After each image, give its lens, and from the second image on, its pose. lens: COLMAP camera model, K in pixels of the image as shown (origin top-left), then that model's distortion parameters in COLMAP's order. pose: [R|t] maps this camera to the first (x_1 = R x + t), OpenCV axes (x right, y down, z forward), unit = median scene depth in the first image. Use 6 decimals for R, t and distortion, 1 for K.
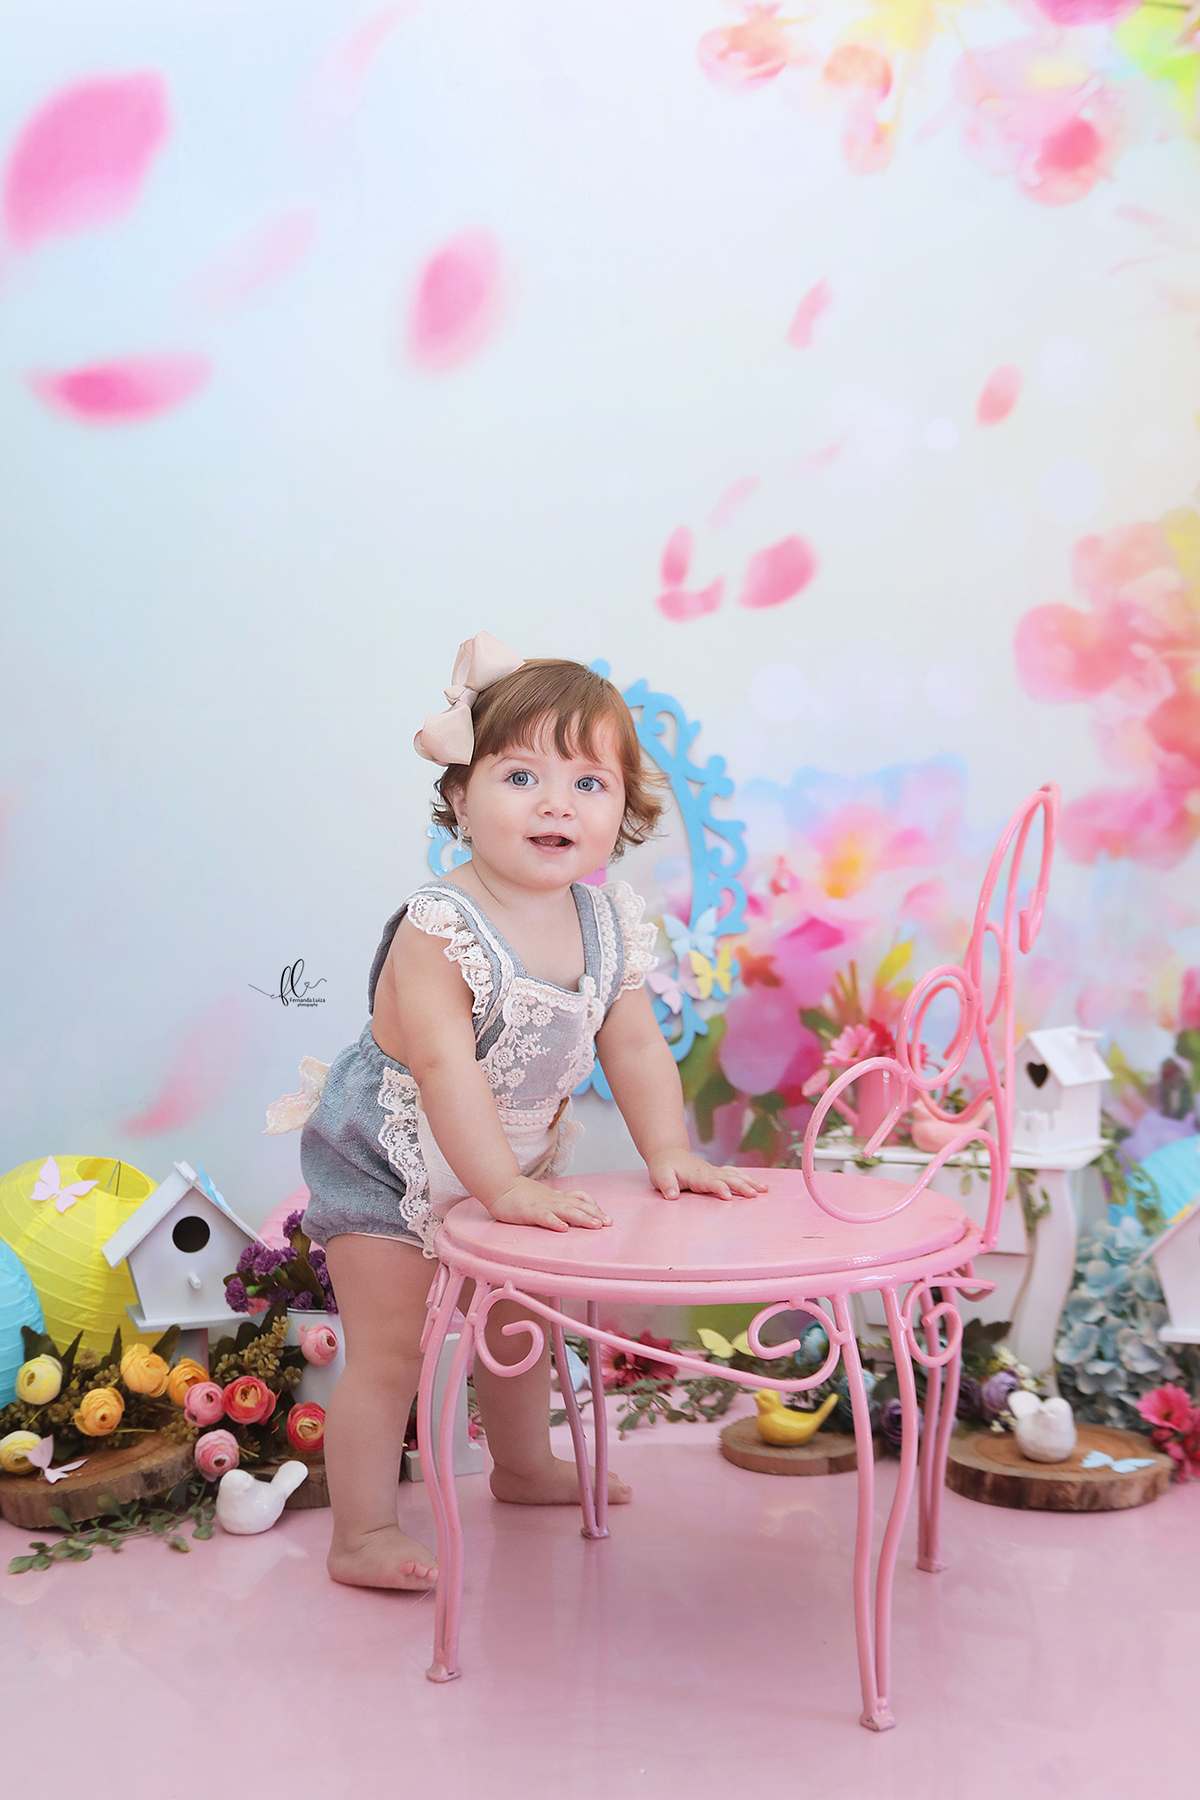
lens RADIAL K [[2359.3, 0, 603.6], [0, 2359.3, 885.0], [0, 0, 1]] dist [0.017379, 0.000000]
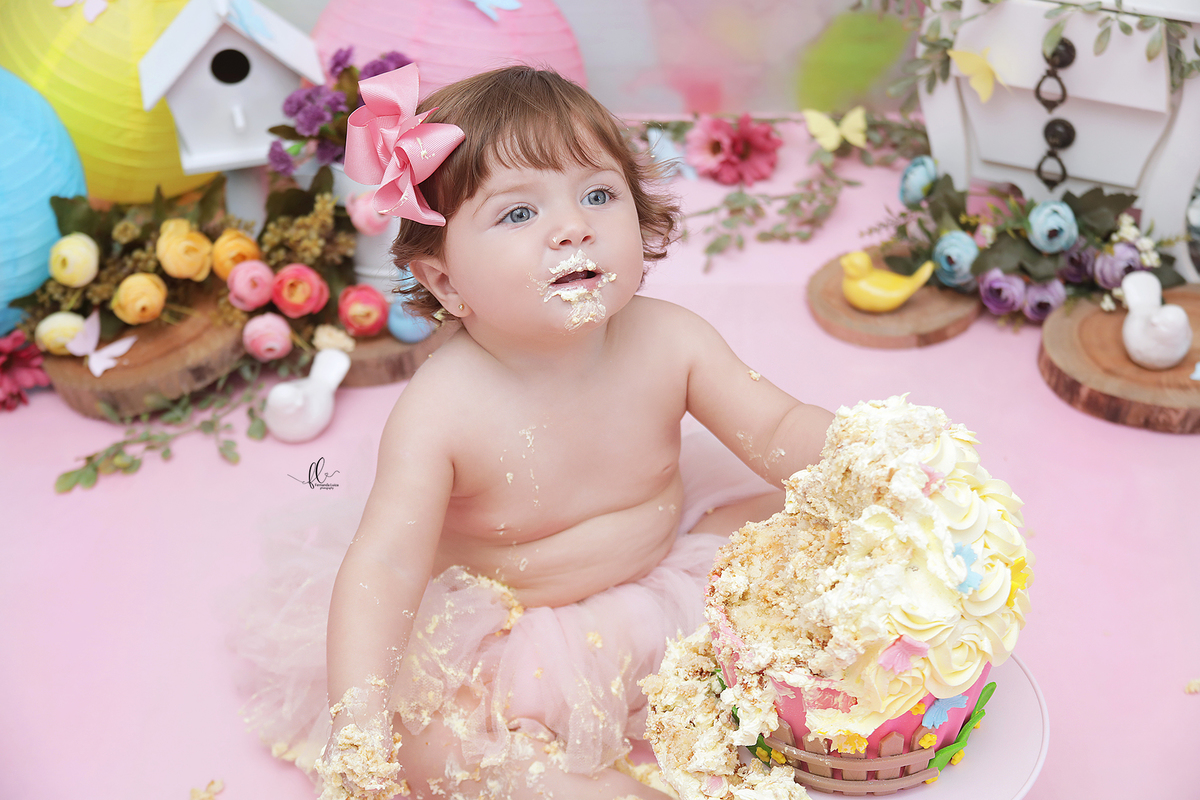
lens RADIAL K [[2252.0, 0, 593.0], [0, 2252.0, 438.9], [0, 0, 1]] dist [0.220955, 0.000000]
pose [[0.994471, 0.030510, -0.100485, 0.057233], [0.027834, 0.846064, 0.532354, -0.196619], [0.101259, -0.532207, 0.840537, 0.205065]]
